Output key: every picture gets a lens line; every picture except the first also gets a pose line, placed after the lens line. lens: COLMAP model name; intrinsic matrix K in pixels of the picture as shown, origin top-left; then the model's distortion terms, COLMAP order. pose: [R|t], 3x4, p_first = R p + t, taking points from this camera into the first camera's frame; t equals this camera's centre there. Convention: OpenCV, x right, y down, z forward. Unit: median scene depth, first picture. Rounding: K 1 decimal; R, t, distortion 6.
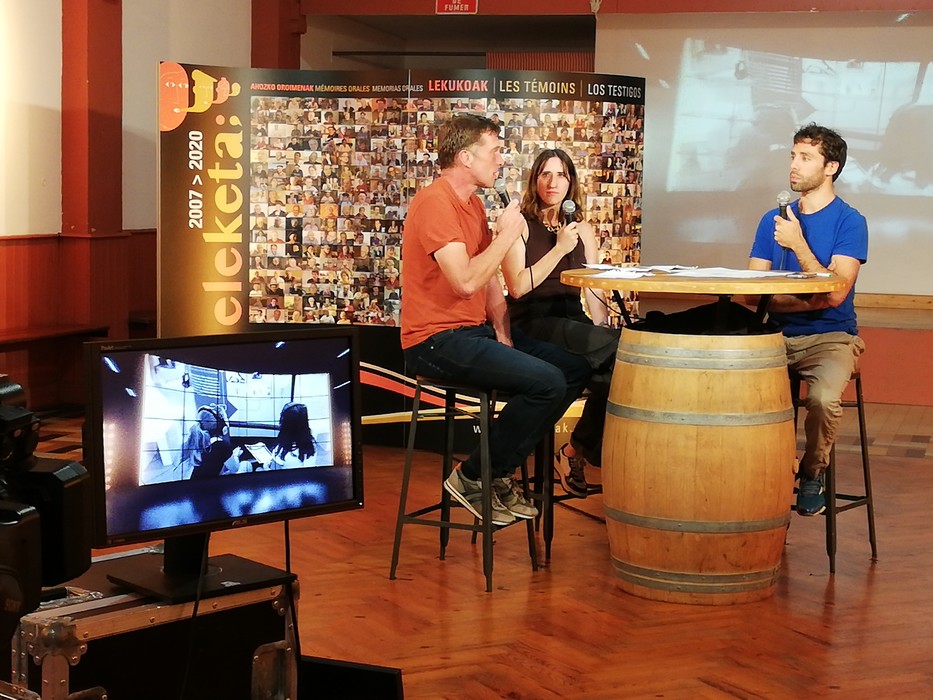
lens RADIAL K [[1833.5, 0, 466.3], [0, 1833.5, 346.8], [0, 0, 1]] dist [0.178471, 0.000000]
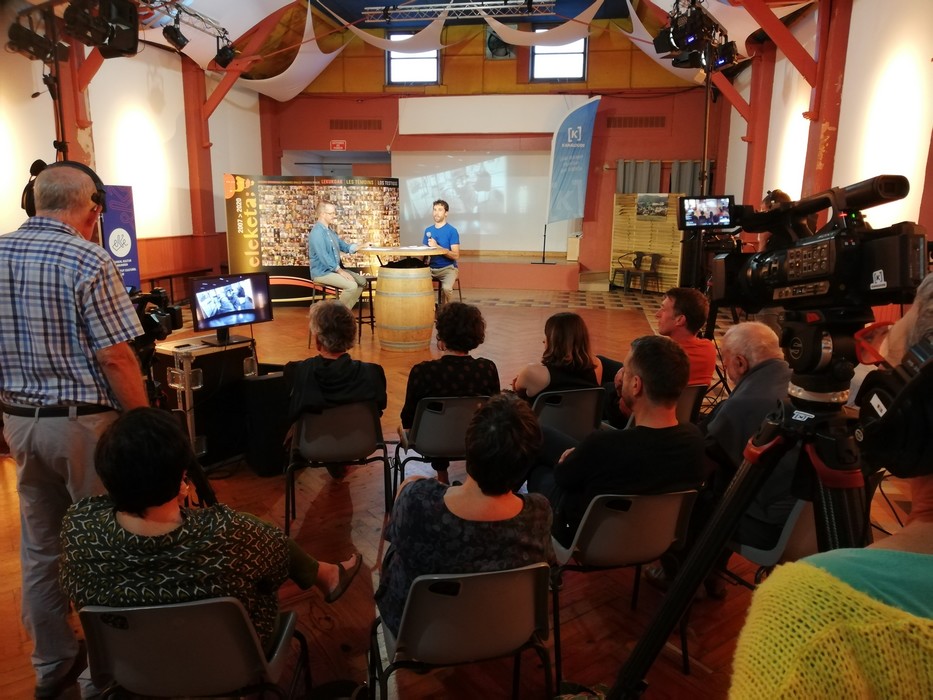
lens RADIAL K [[695.9, 0, 471.8], [0, 695.9, 354.4], [0, 0, 1]] dist [0.042894, -0.004973]
pose [[0.988667, -0.039717, 0.144775, 0.042195], [0.021892, 0.992203, 0.122698, -0.002612], [-0.148519, -0.118138, 0.981828, -0.140267]]
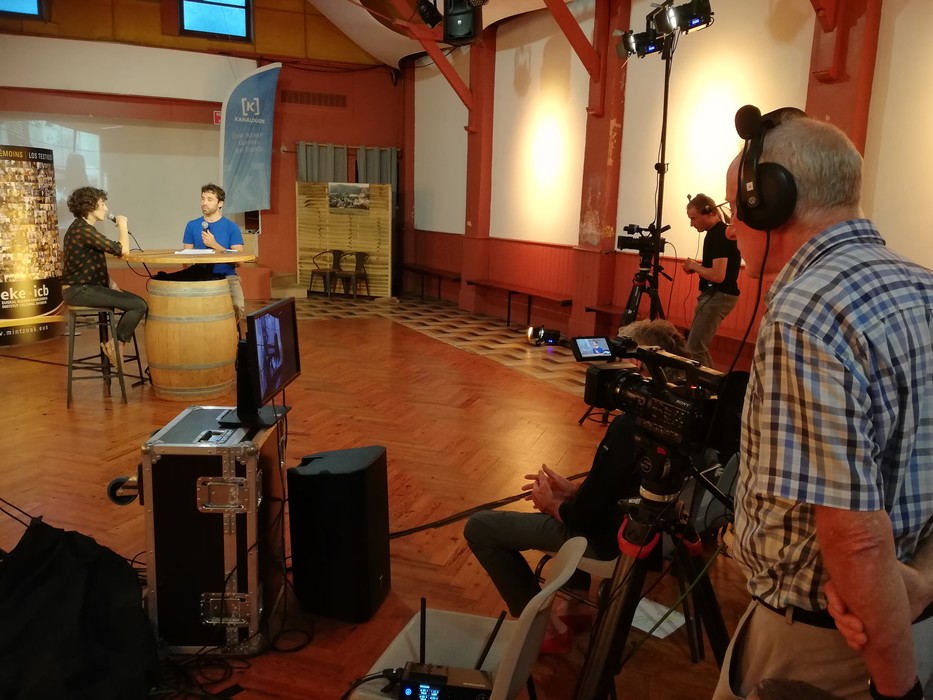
lens RADIAL K [[792.8, 0, 468.0], [0, 792.8, 351.5], [0, 0, 1]] dist [0.058877, -0.037185]
pose [[0.740893, -0.123107, 0.660244, -0.180694], [0.050347, 0.990472, 0.128184, -0.019455], [-0.669733, -0.061730, 0.740032, 0.038260]]
